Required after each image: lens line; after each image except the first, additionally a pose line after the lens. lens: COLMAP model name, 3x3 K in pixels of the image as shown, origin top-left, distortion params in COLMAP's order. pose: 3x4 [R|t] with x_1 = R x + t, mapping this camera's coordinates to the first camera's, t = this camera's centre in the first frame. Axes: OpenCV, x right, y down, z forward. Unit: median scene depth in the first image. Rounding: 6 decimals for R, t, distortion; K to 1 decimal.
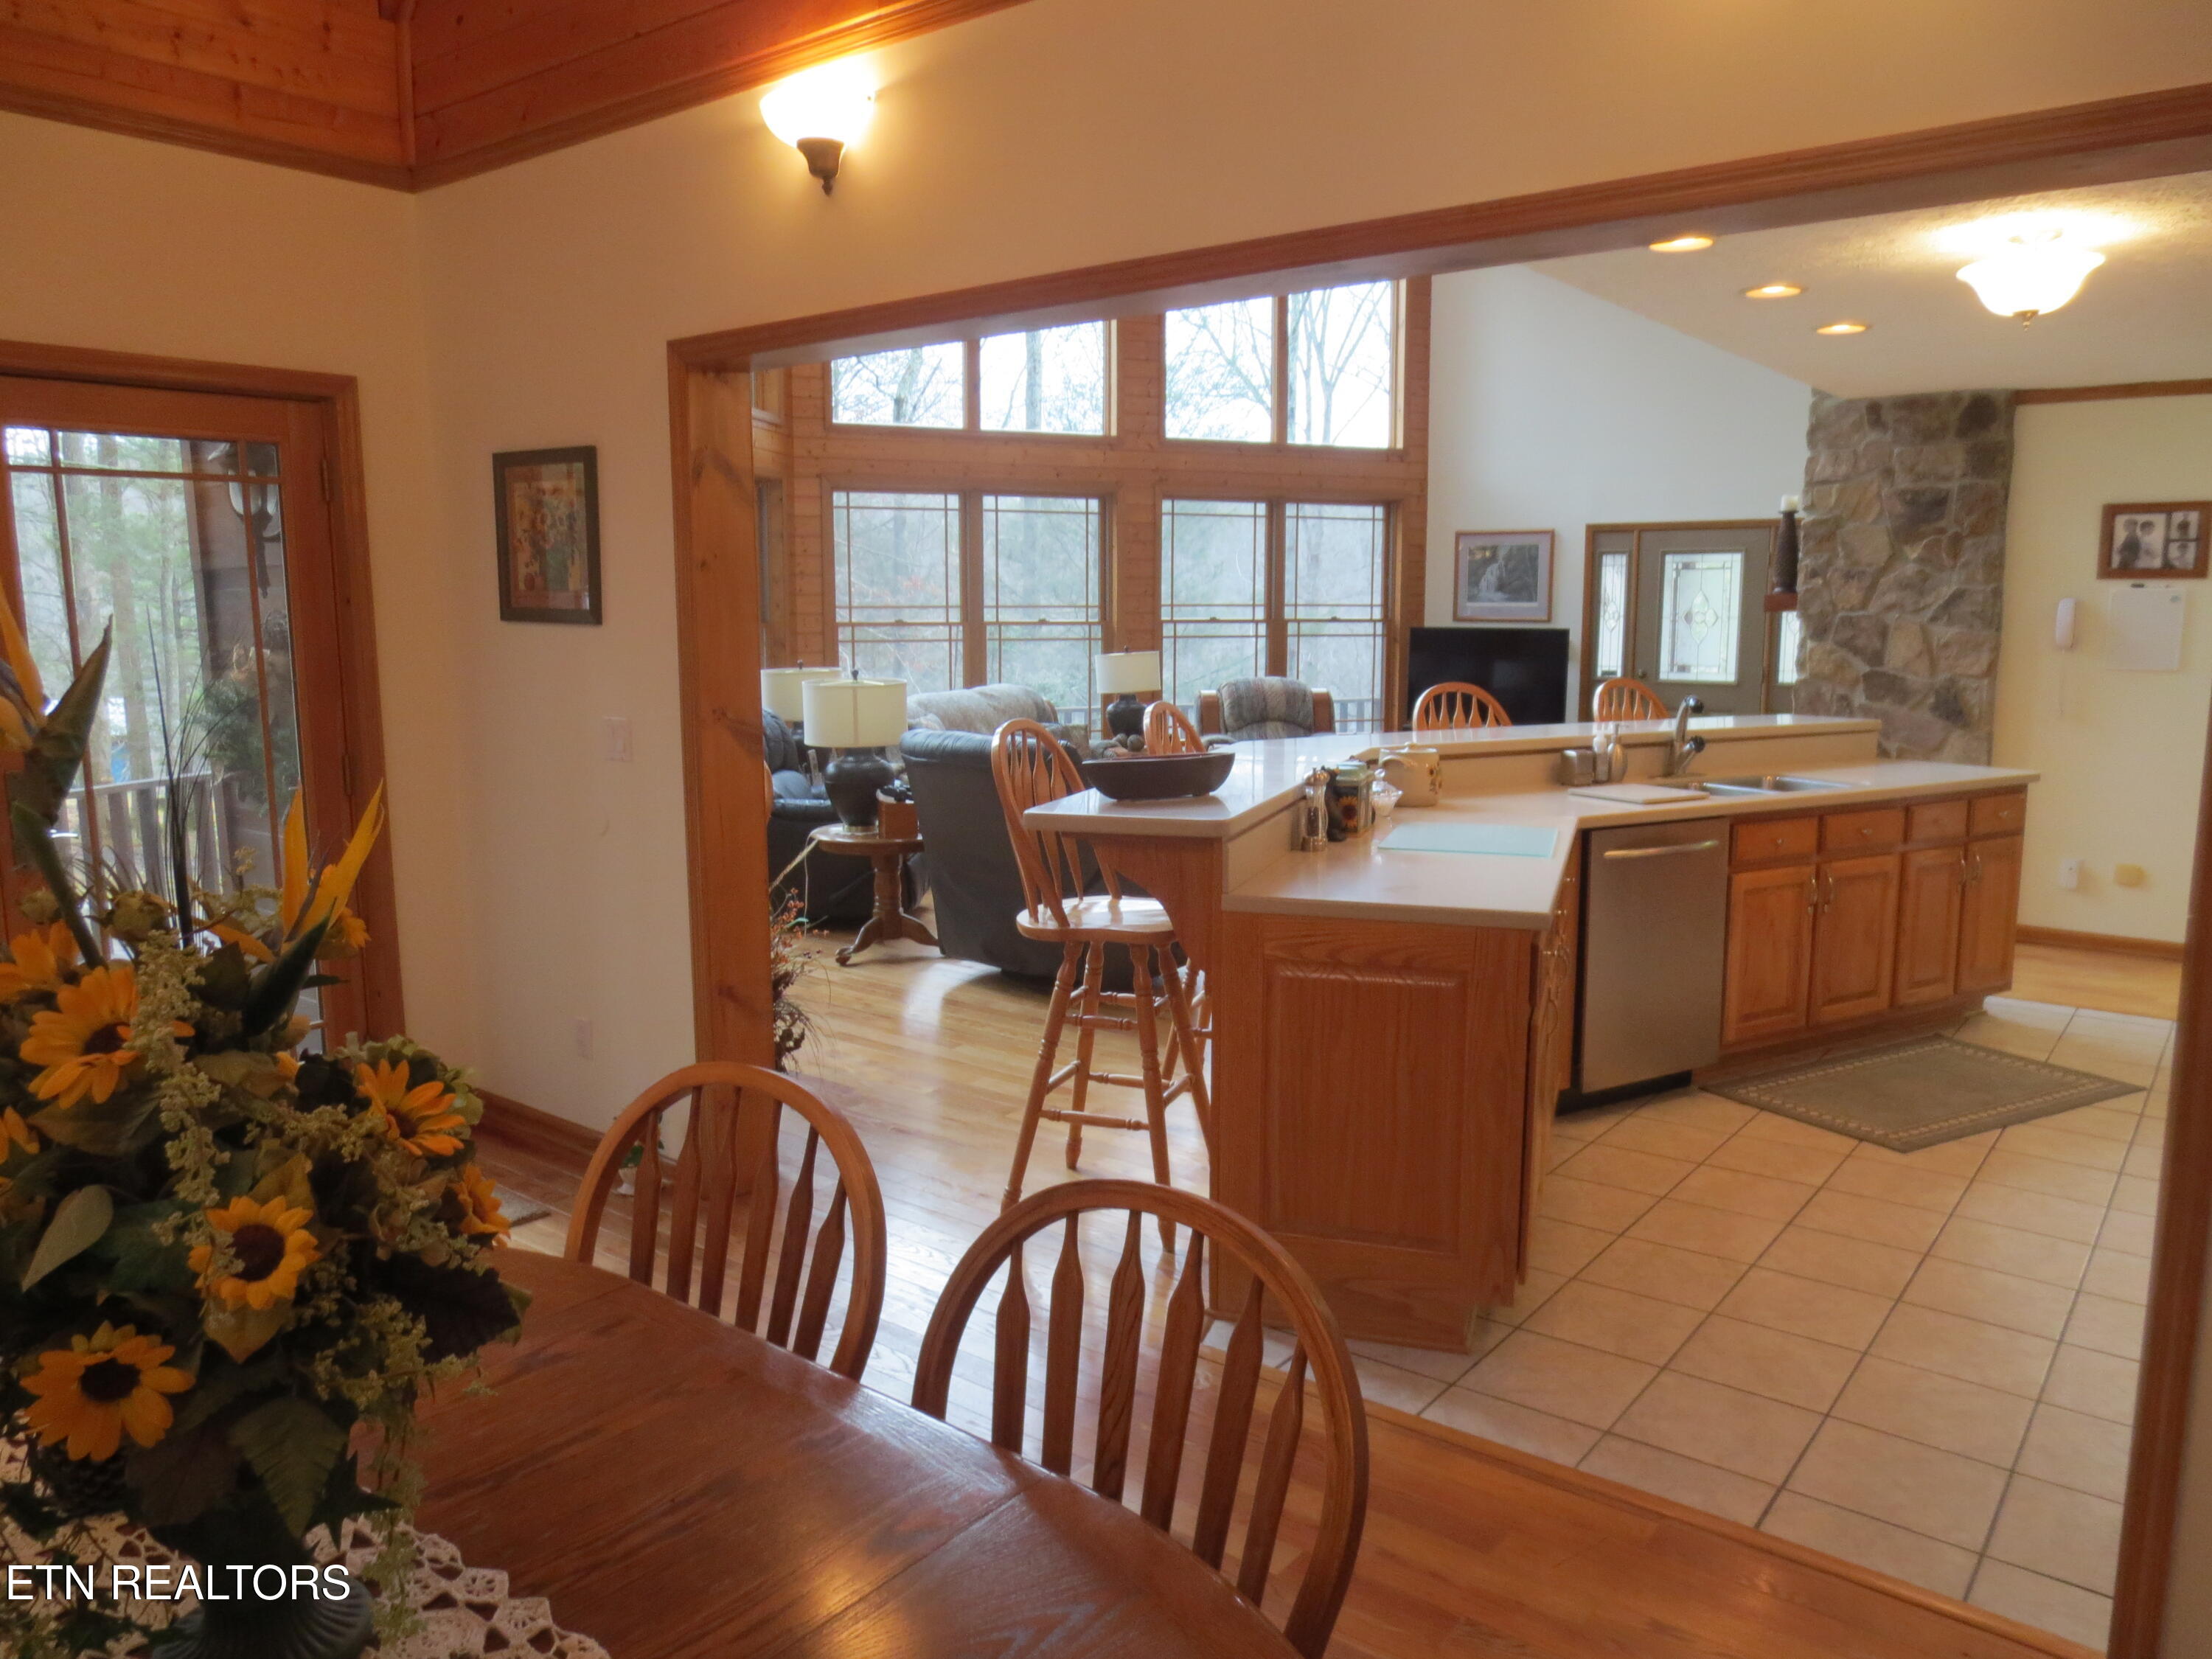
lens RADIAL K [[1565.3, 0, 1112.5], [0, 1565.3, 820.1], [0, 0, 1]] dist [-0.031154, 0.009976]
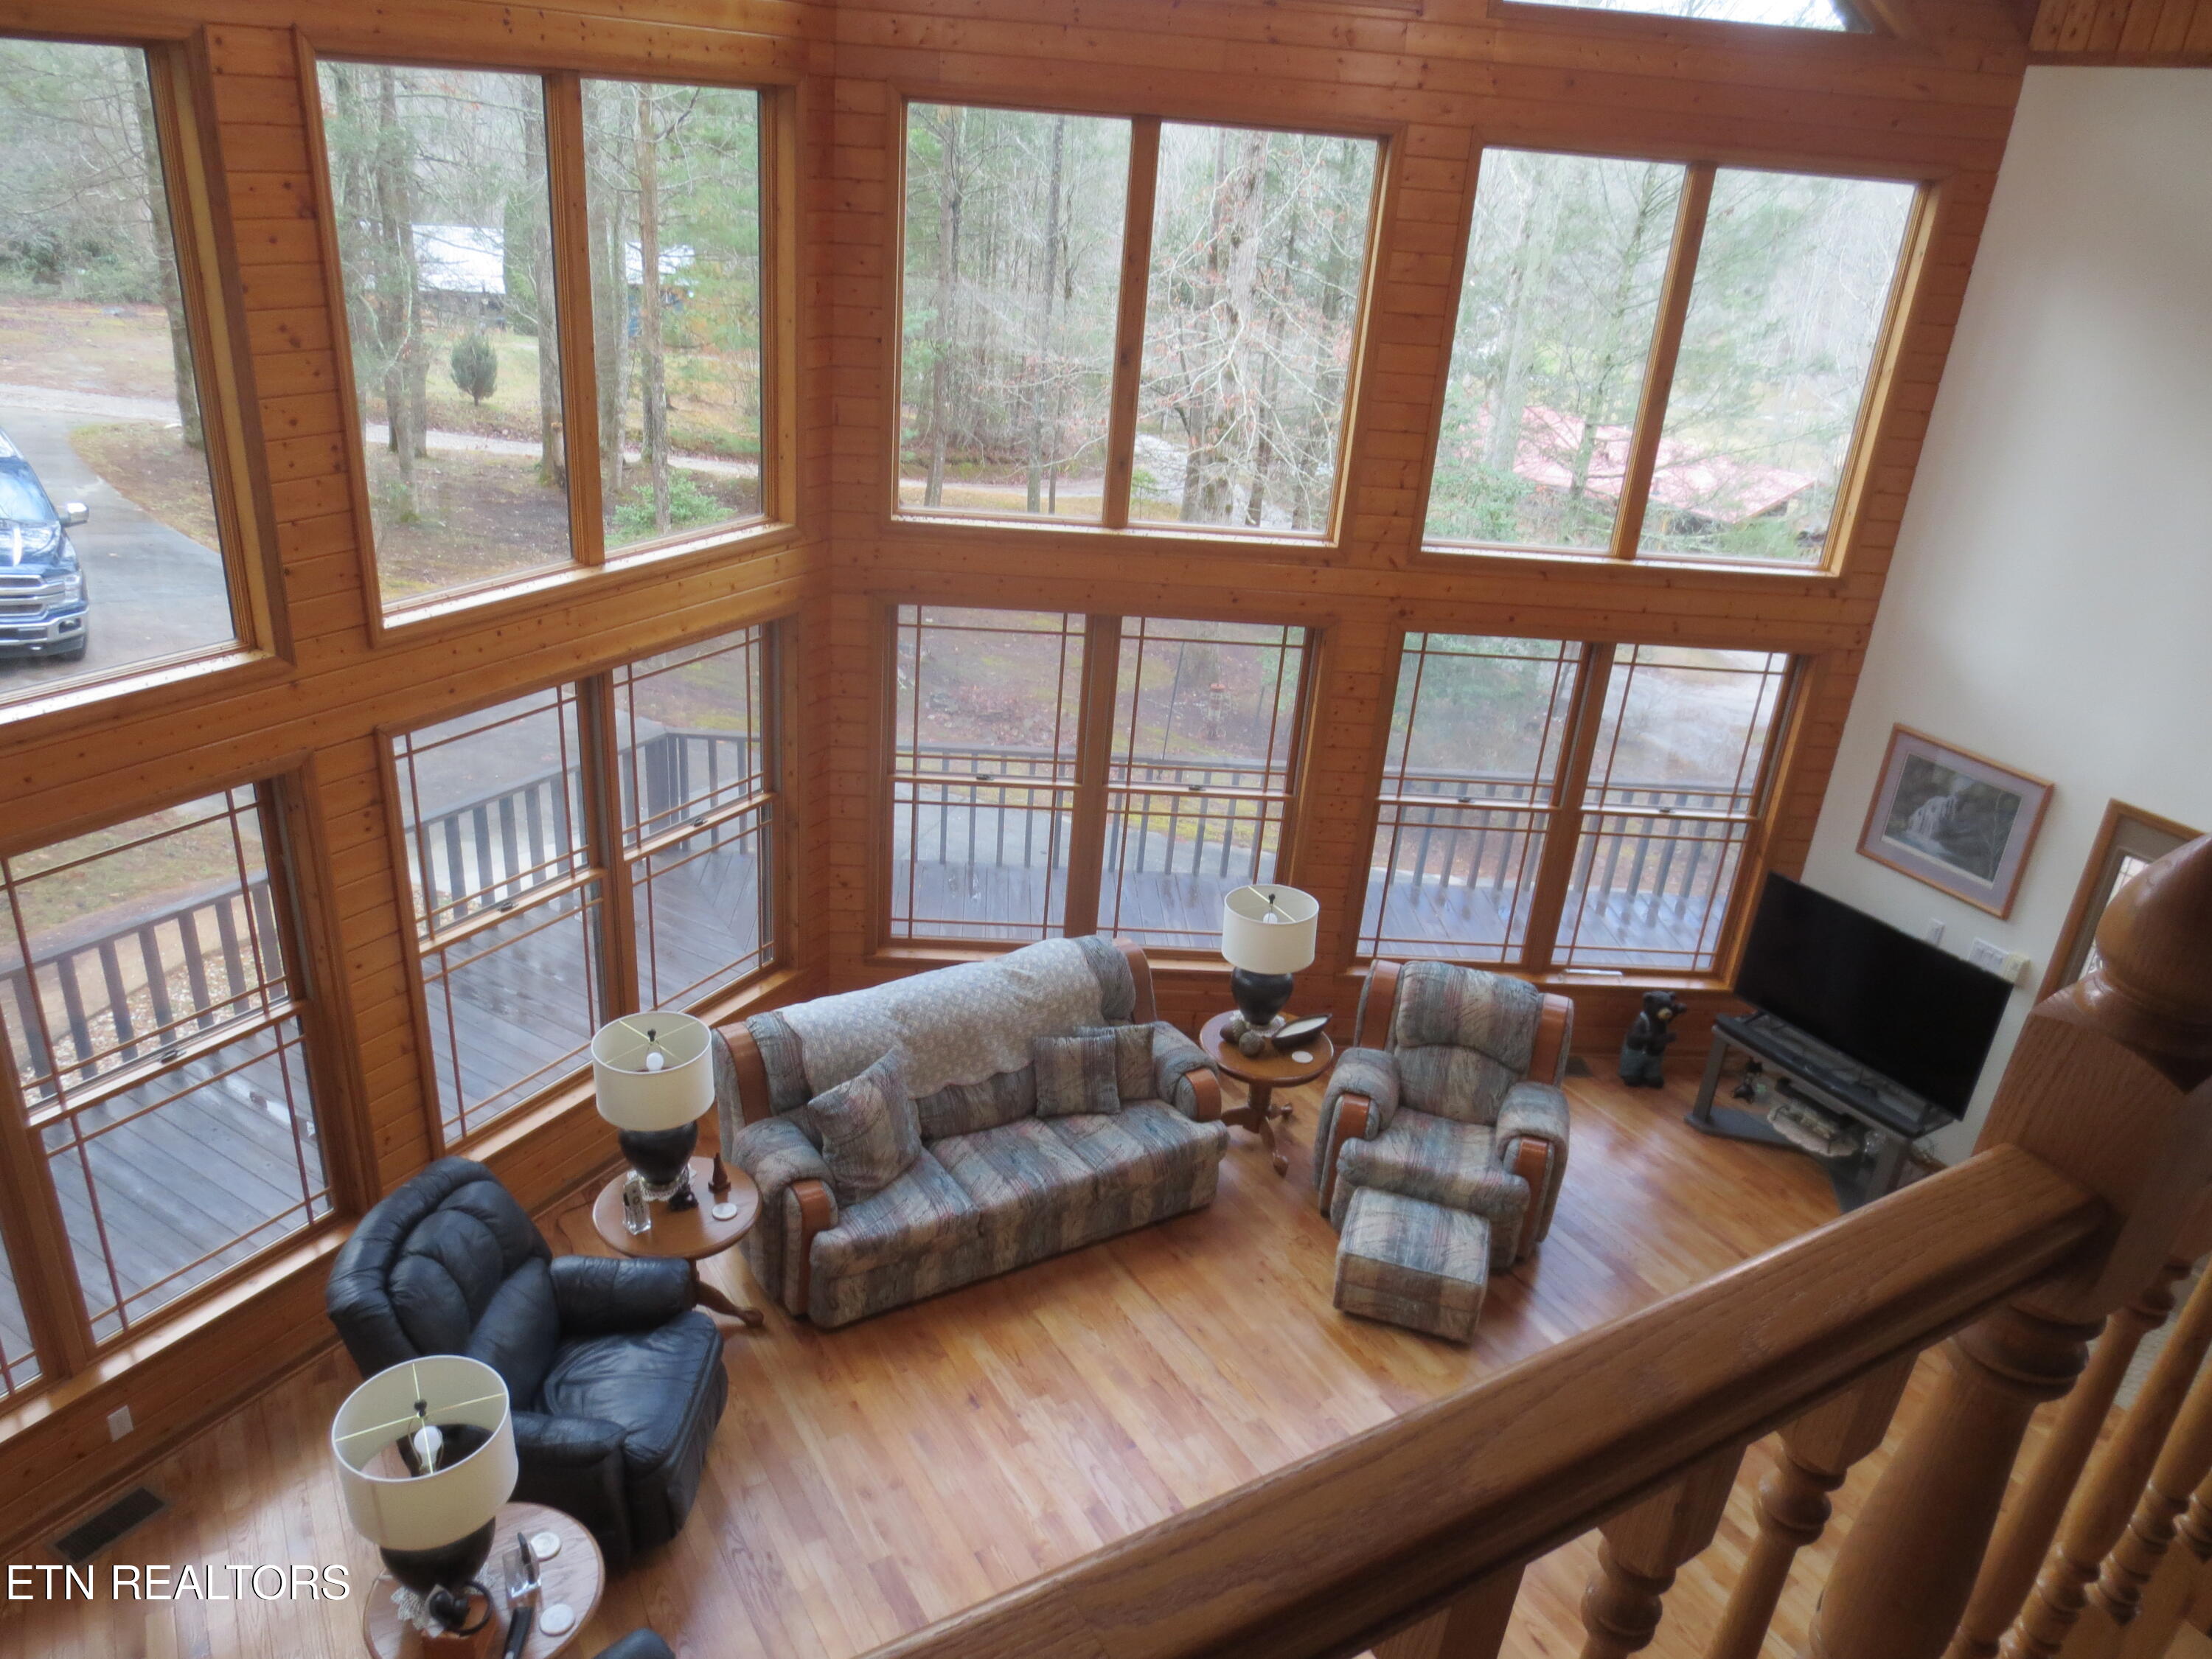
lens RADIAL K [[1565.3, 0, 1105.5], [0, 1565.3, 826.1], [0, 0, 1]] dist [-0.031154, 0.009976]
pose [[0.928008, 0.216677, -0.303072, 0.132102], [-0.124349, 0.946975, 0.296270, -0.309019], [0.351196, -0.237254, 0.905744, 0.339218]]
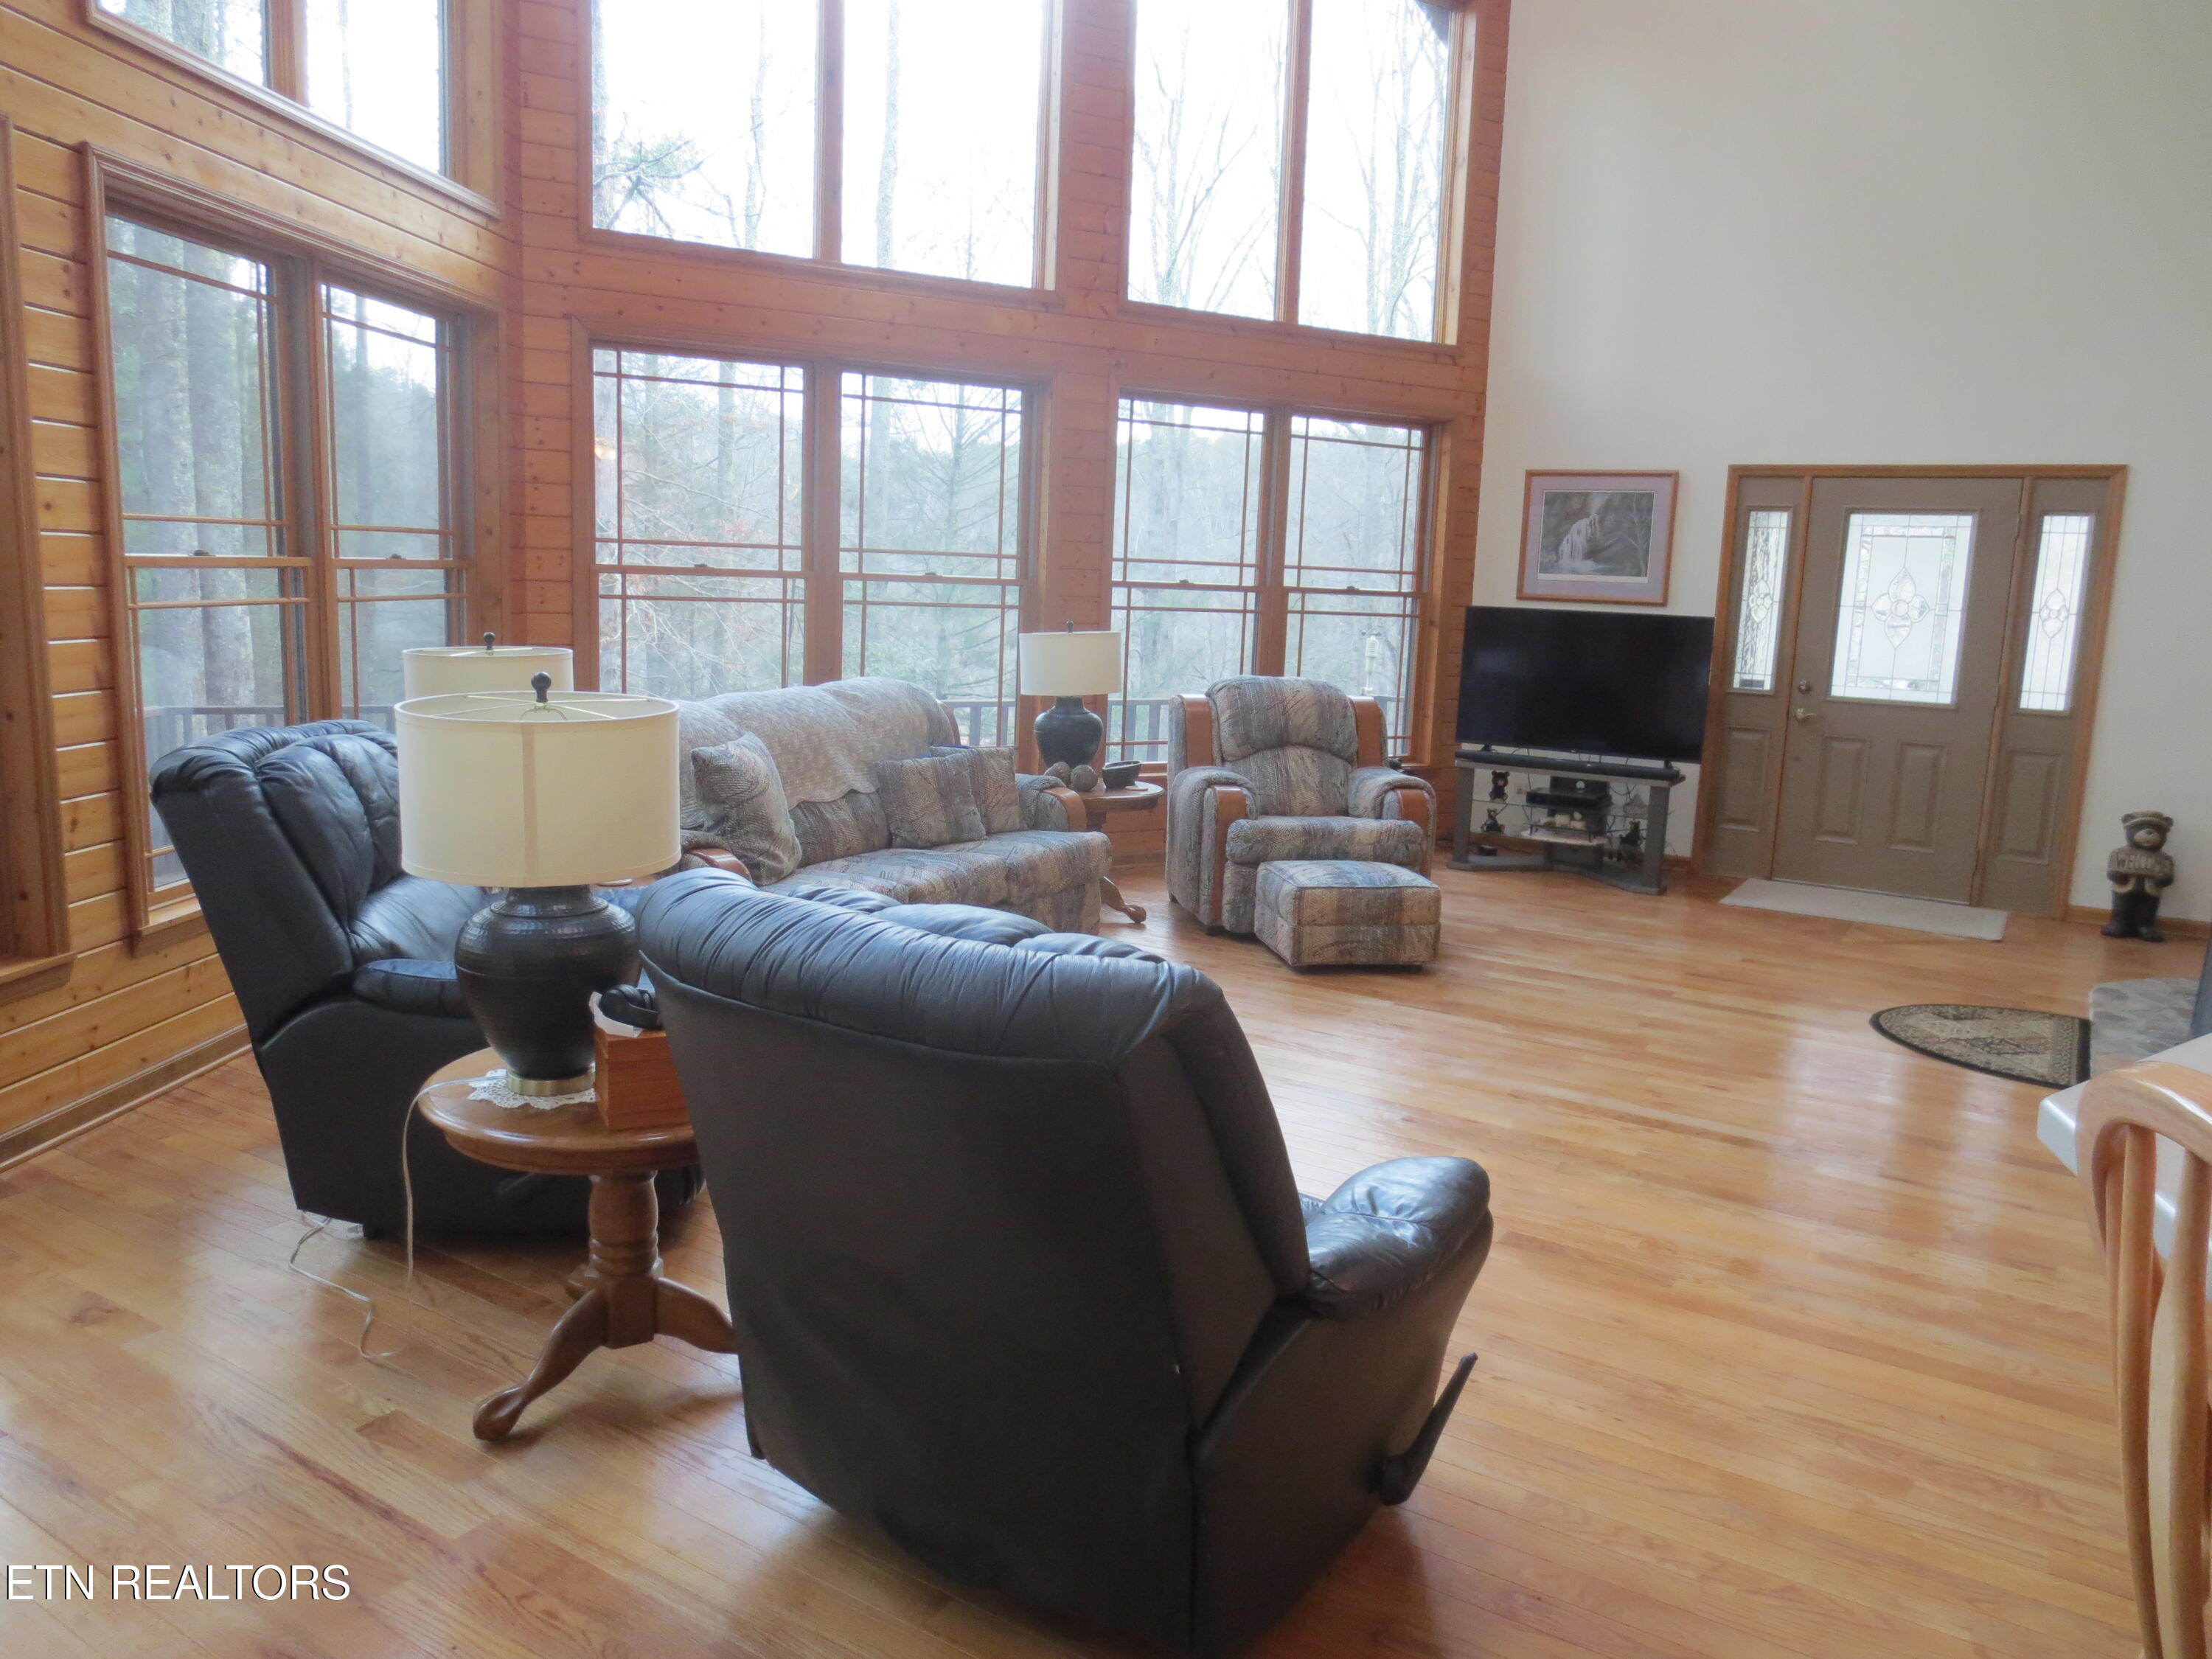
lens RADIAL K [[1565.3, 0, 1099.1], [0, 1565.3, 824.8], [0, 0, 1]] dist [-0.031154, 0.009976]
pose [[0.994542, 0.021863, 0.102017, -0.038590], [-0.024346, 0.999435, 0.023156, -0.041168], [-0.101453, -0.025514, 0.994513, 0.347673]]
